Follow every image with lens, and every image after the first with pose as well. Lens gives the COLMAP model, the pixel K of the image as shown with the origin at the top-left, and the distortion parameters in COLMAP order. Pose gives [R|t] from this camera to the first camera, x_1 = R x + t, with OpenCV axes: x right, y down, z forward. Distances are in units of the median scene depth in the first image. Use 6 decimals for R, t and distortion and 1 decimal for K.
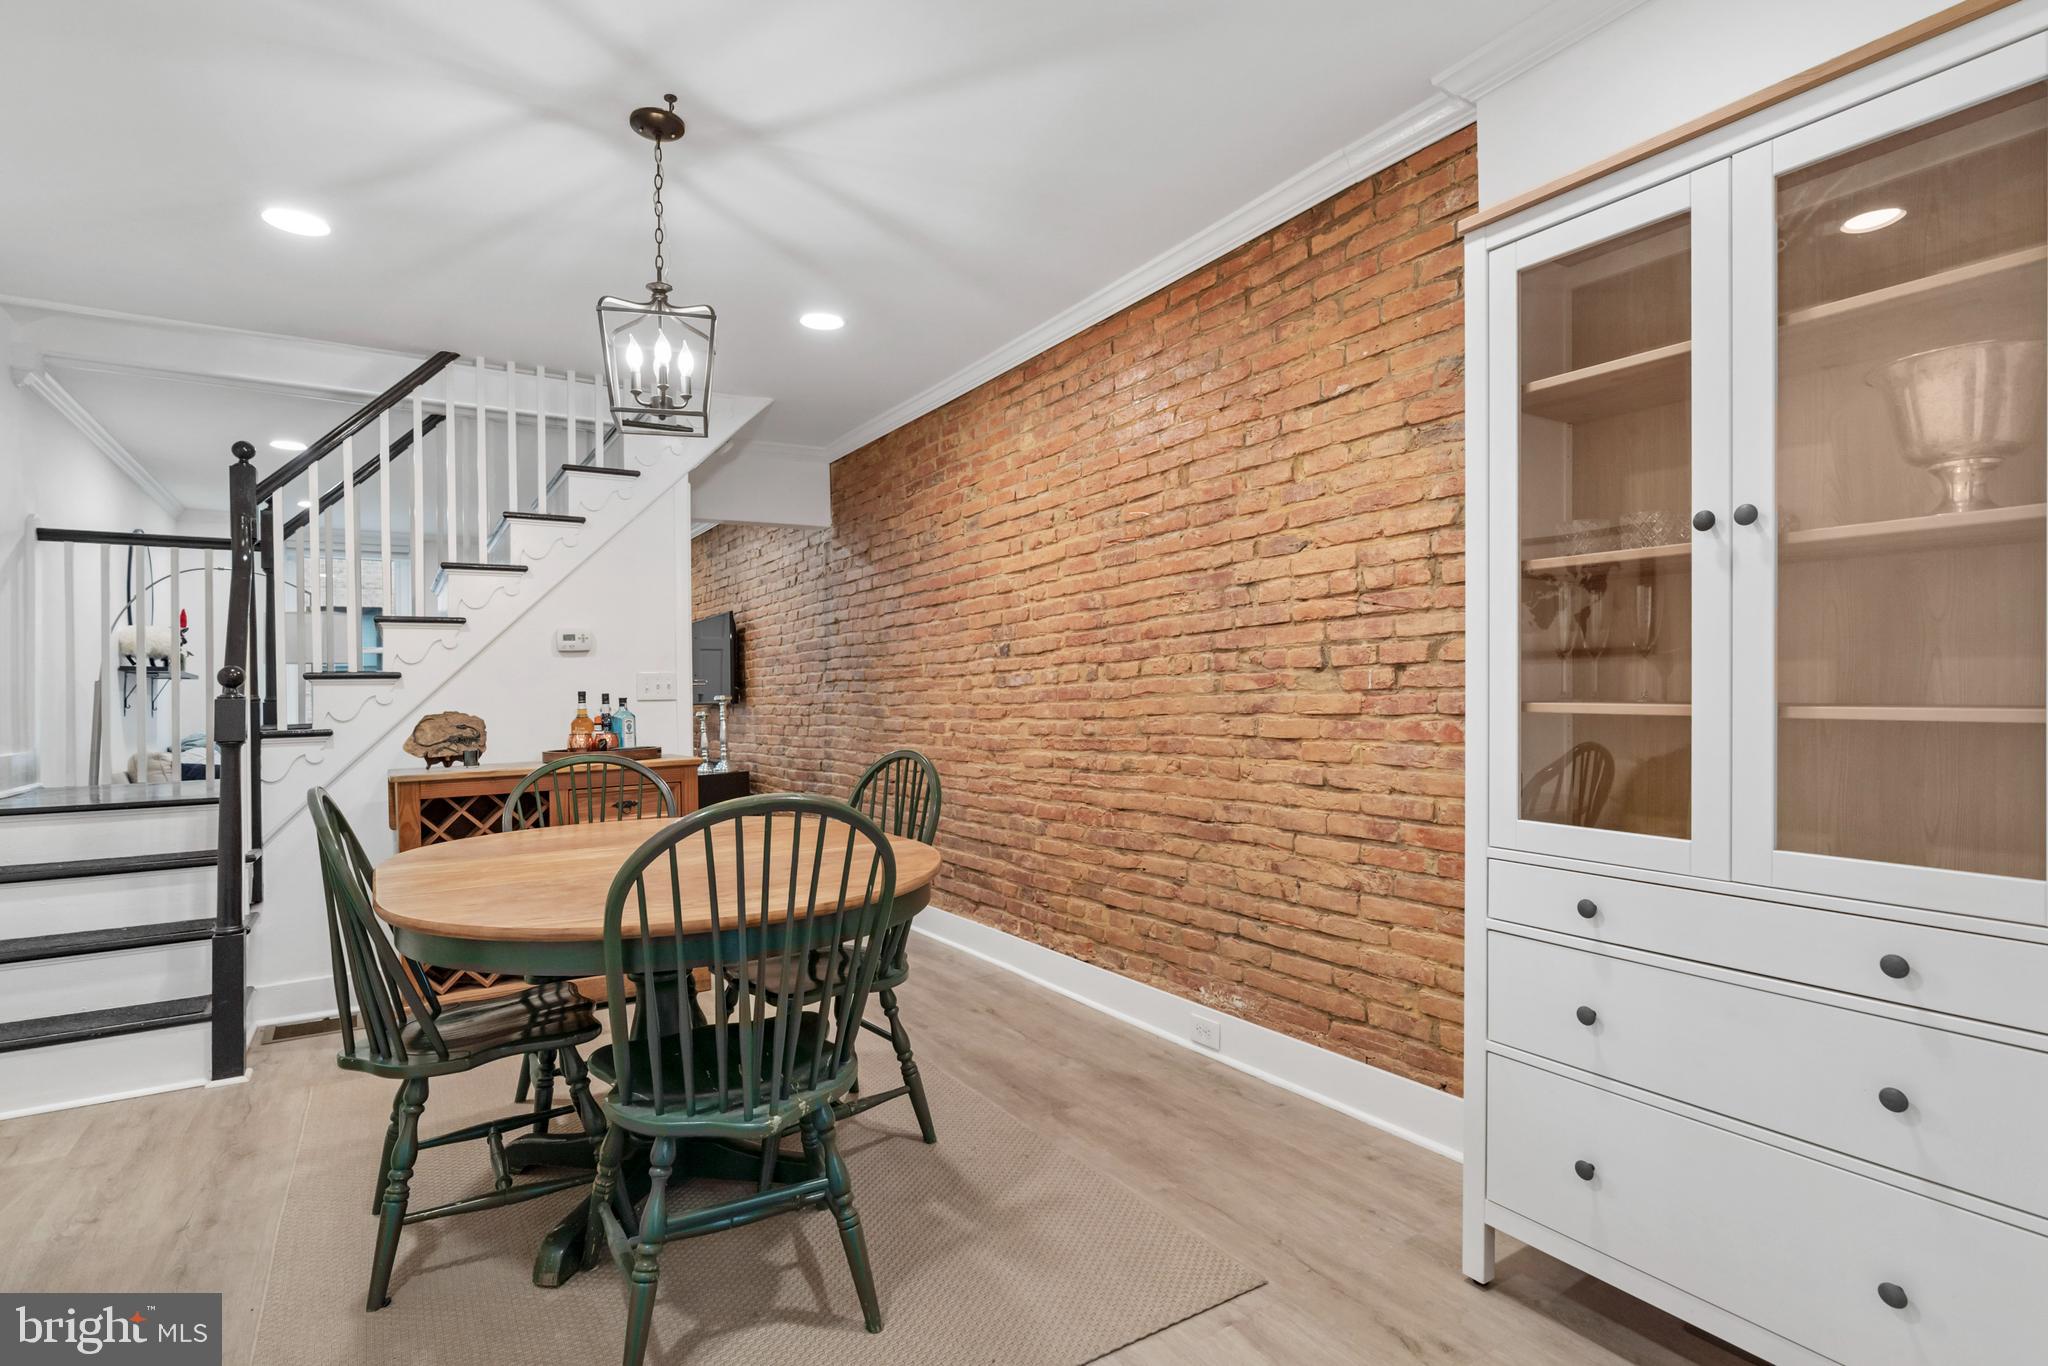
lens RADIAL K [[1010.0, 0, 1025.0], [0, 1010.0, 663.7], [0, 0, 1]] dist [-0.008174, 0.000274]
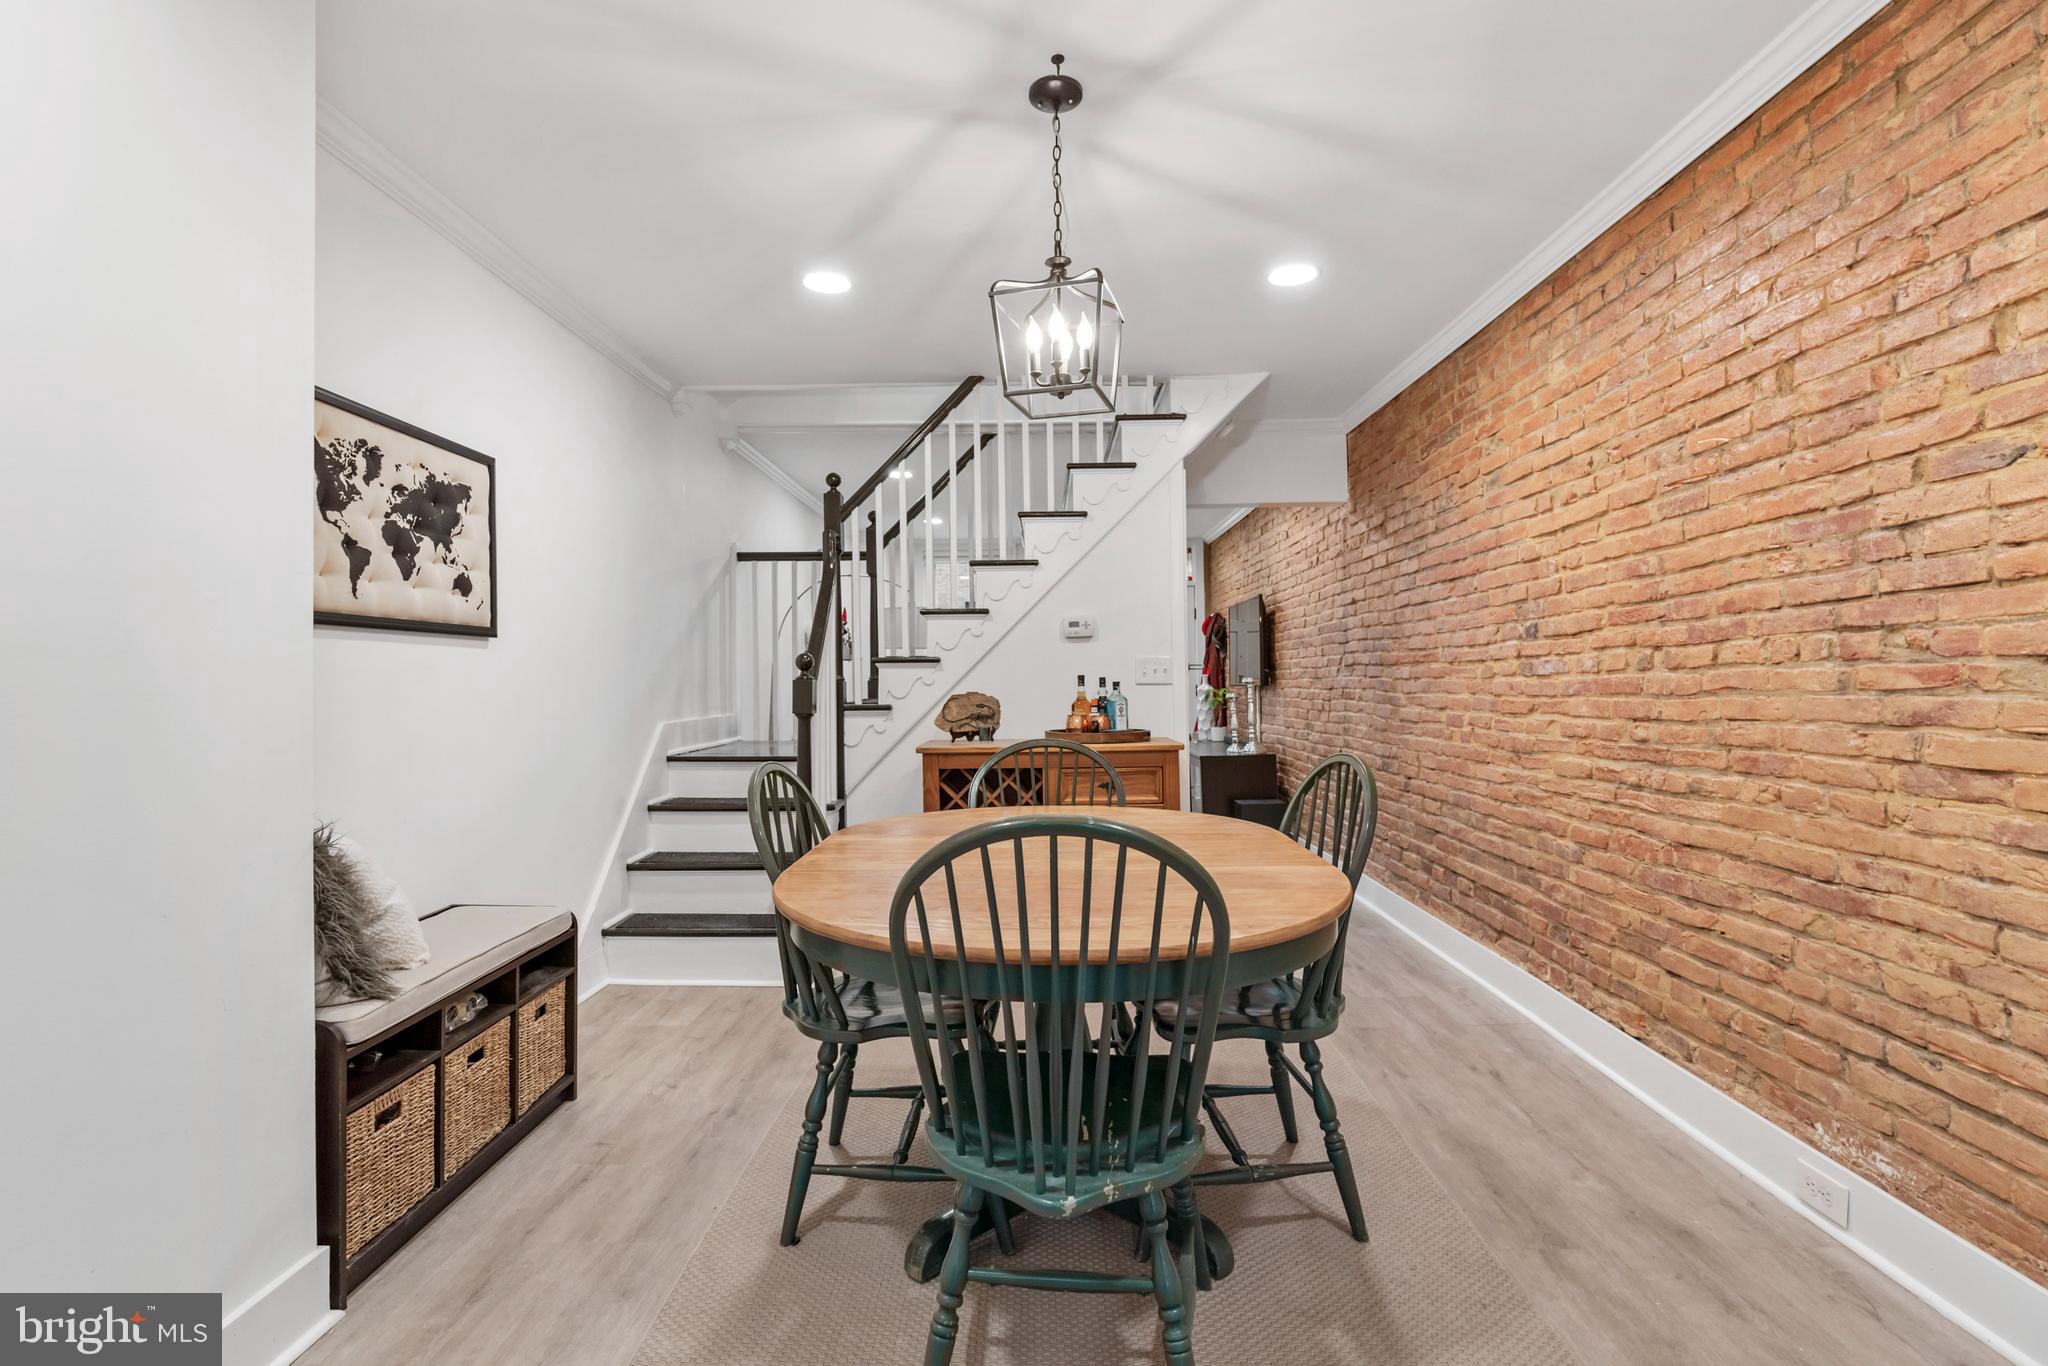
lens RADIAL K [[946.2, 0, 1020.9], [0, 946.2, 649.8], [0, 0, 1]] dist [-0.002797, 0.001967]
pose [[0.829568, -0.004538, -0.558387, 0.076789], [0.008426, 0.999955, 0.004391, -0.005641], [0.558342, -0.008348, 0.829569, 0.153953]]
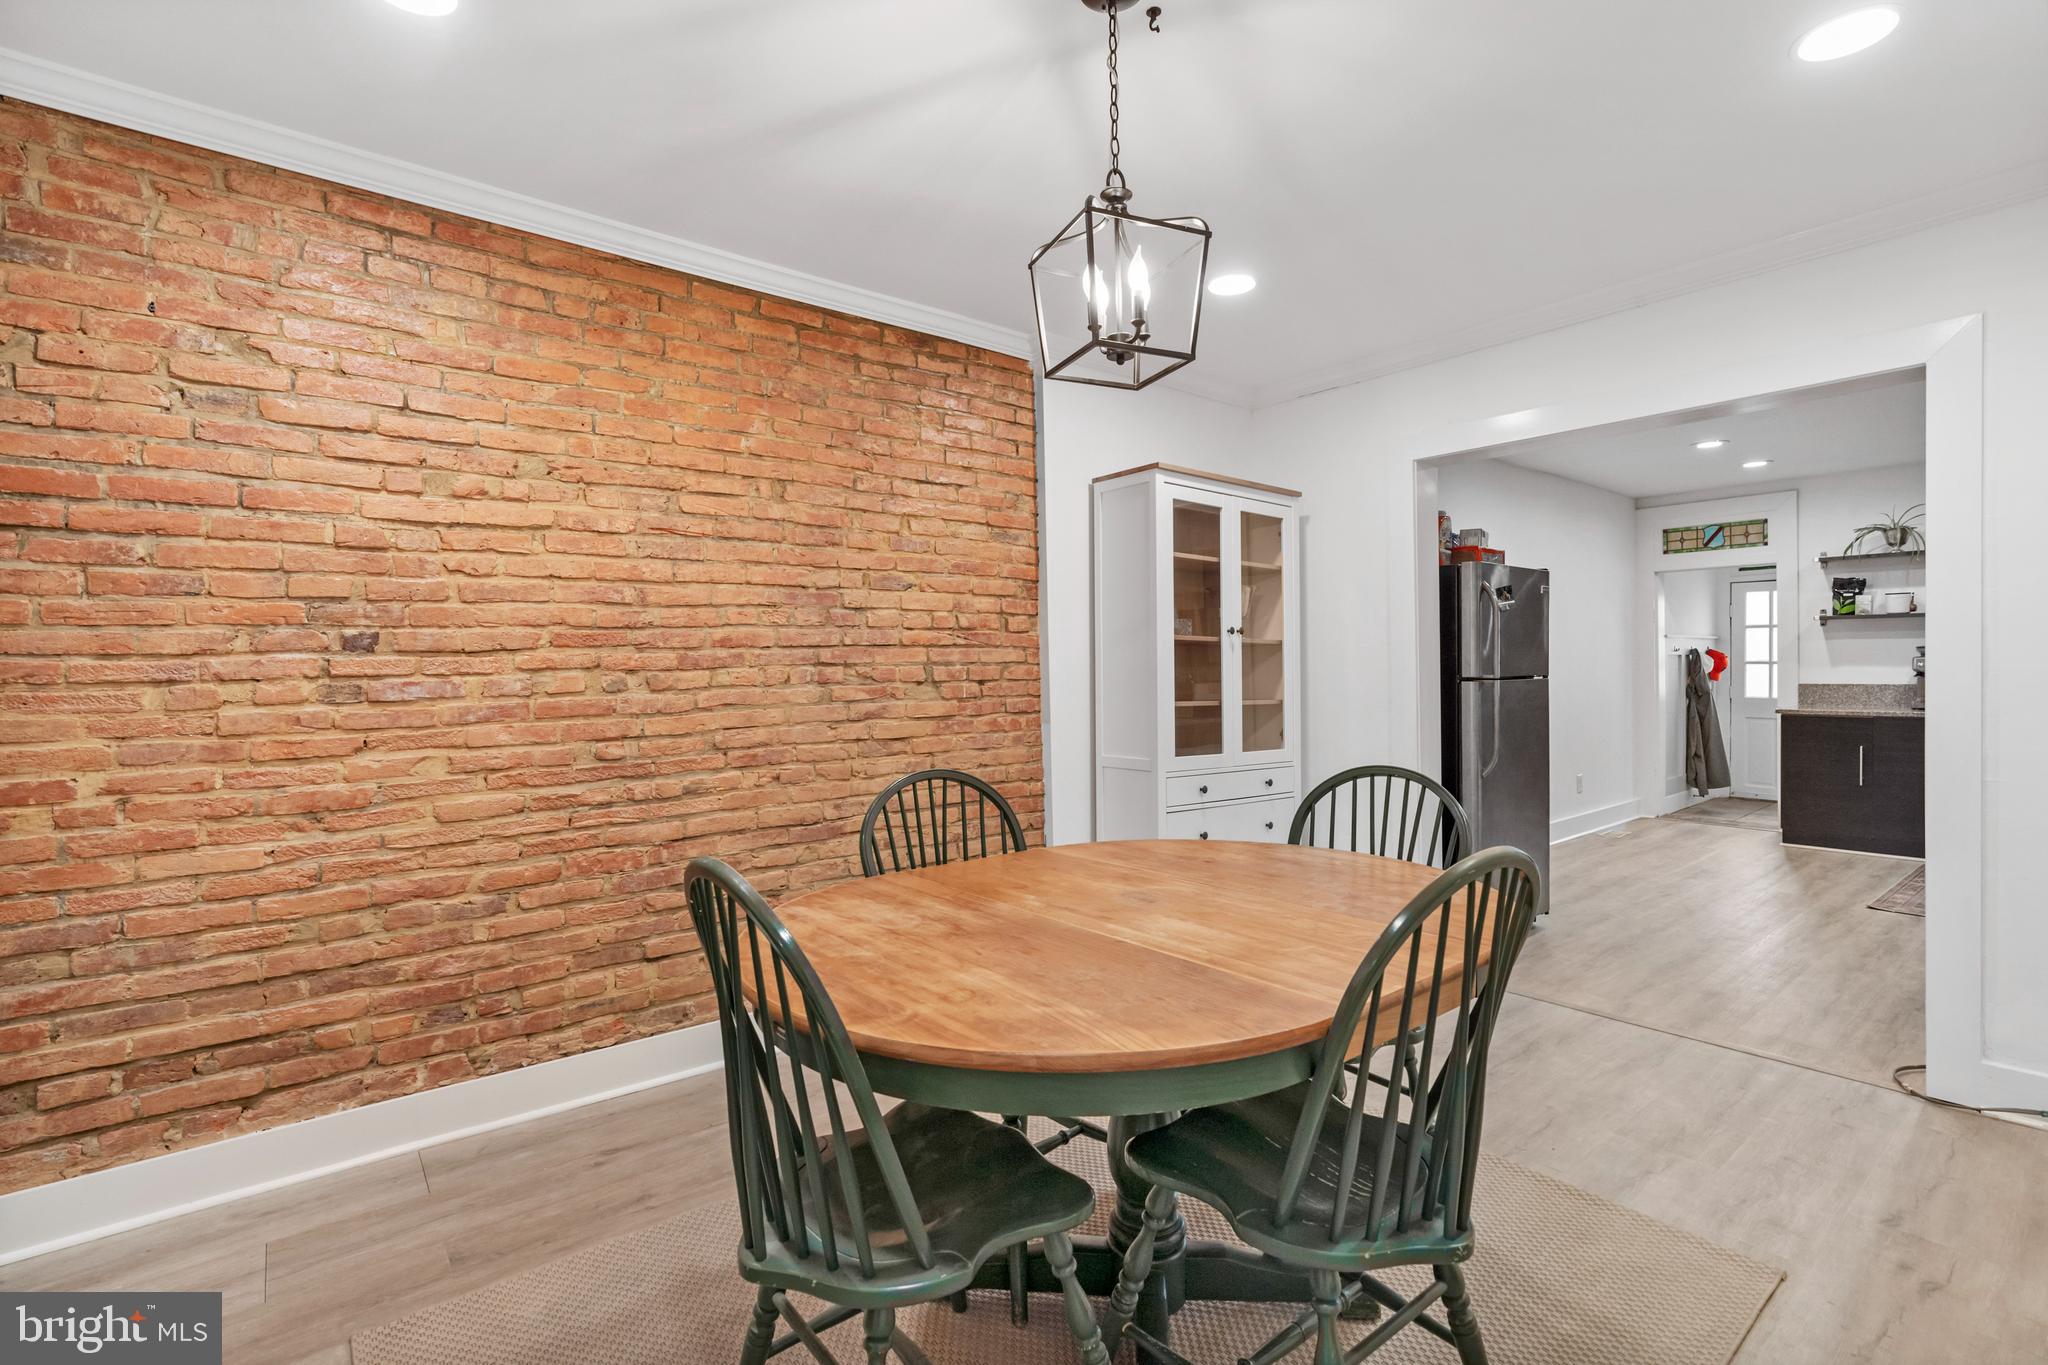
lens RADIAL K [[901.8, 0, 1019.9], [0, 901.8, 668.4], [0, 0, 1]] dist [-0.009622, 0.000475]
pose [[-0.091323, 0.029208, 0.995393, -0.704098], [-0.012922, 0.999451, -0.030513, 0.016210], [-0.995738, -0.015649, -0.090895, 0.772426]]
